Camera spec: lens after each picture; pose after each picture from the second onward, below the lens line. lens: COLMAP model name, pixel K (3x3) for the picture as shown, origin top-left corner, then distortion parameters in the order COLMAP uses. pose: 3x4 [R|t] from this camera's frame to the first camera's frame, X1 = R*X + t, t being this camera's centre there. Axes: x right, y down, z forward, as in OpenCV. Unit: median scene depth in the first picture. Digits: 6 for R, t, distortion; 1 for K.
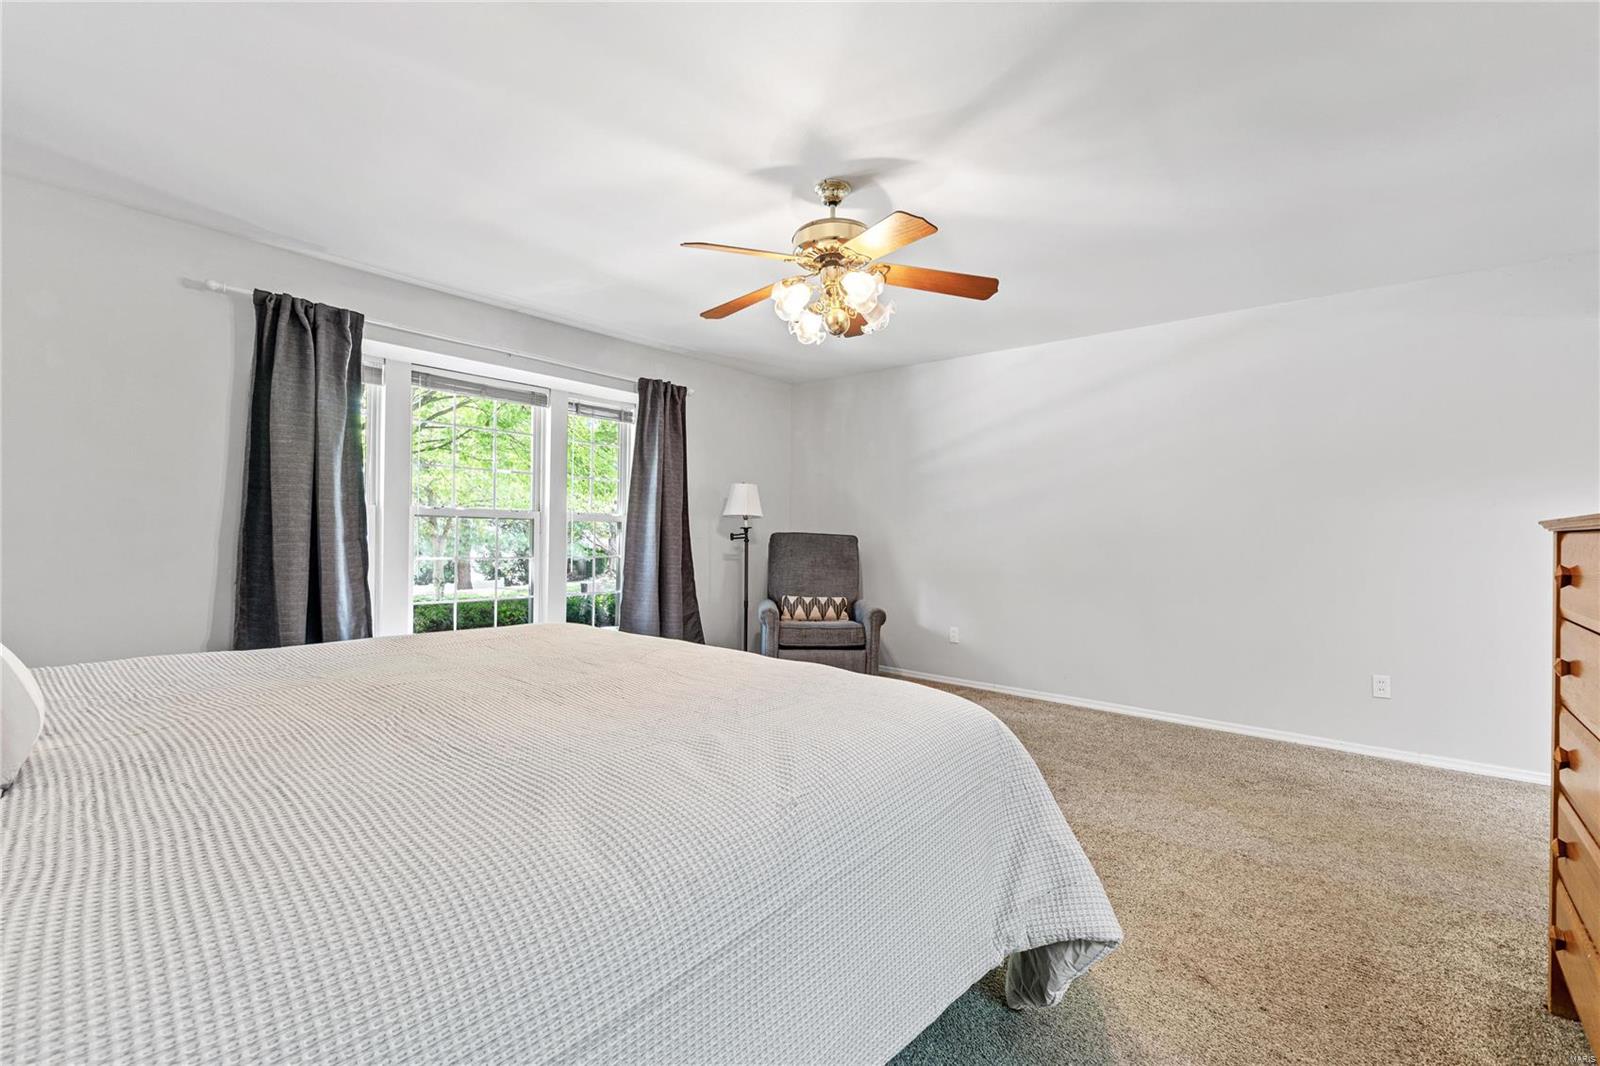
lens RADIAL K [[672.2, 0, 801.1], [0, 672.2, 535.9], [0, 0, 1]] dist [-0.002572, -0.000104]
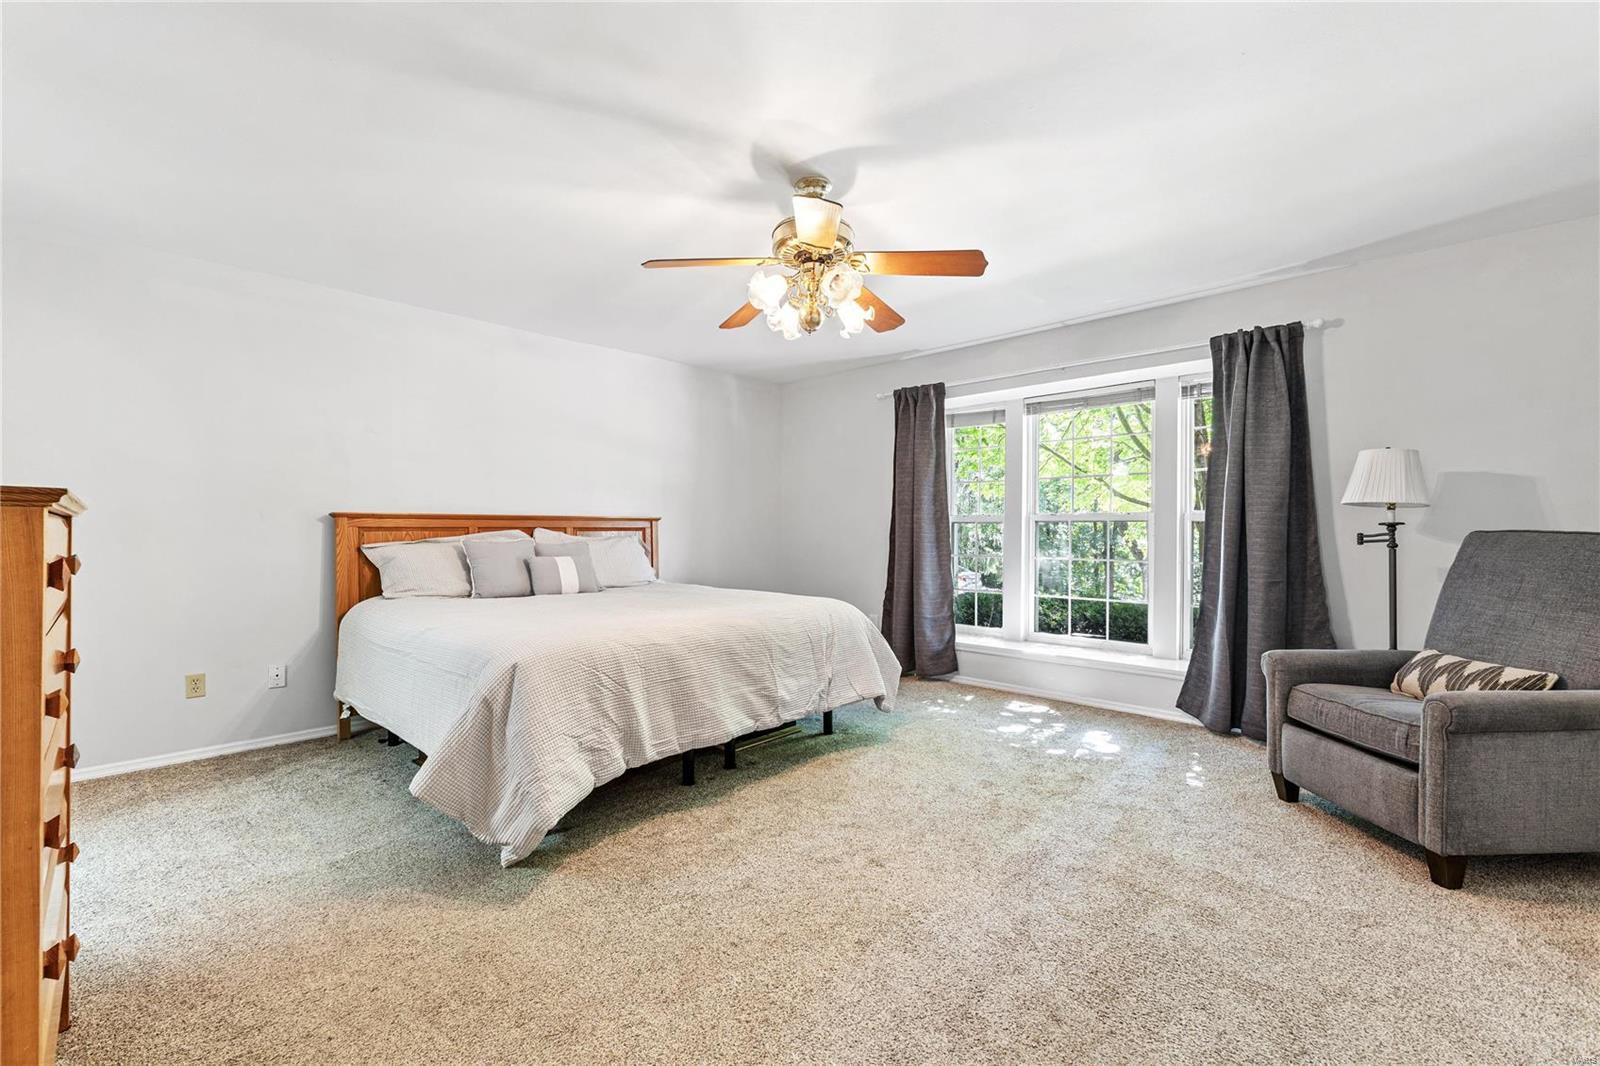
lens RADIAL K [[674.9, 0, 807.7], [0, 674.9, 525.1], [0, 0, 1]] dist [-0.006591, -0.000348]
pose [[-0.038062, -0.026892, -0.998913, 0.565167], [-0.007473, 0.999618, -0.026626, 0.009118], [0.999247, 0.006452, -0.038249, 0.563447]]
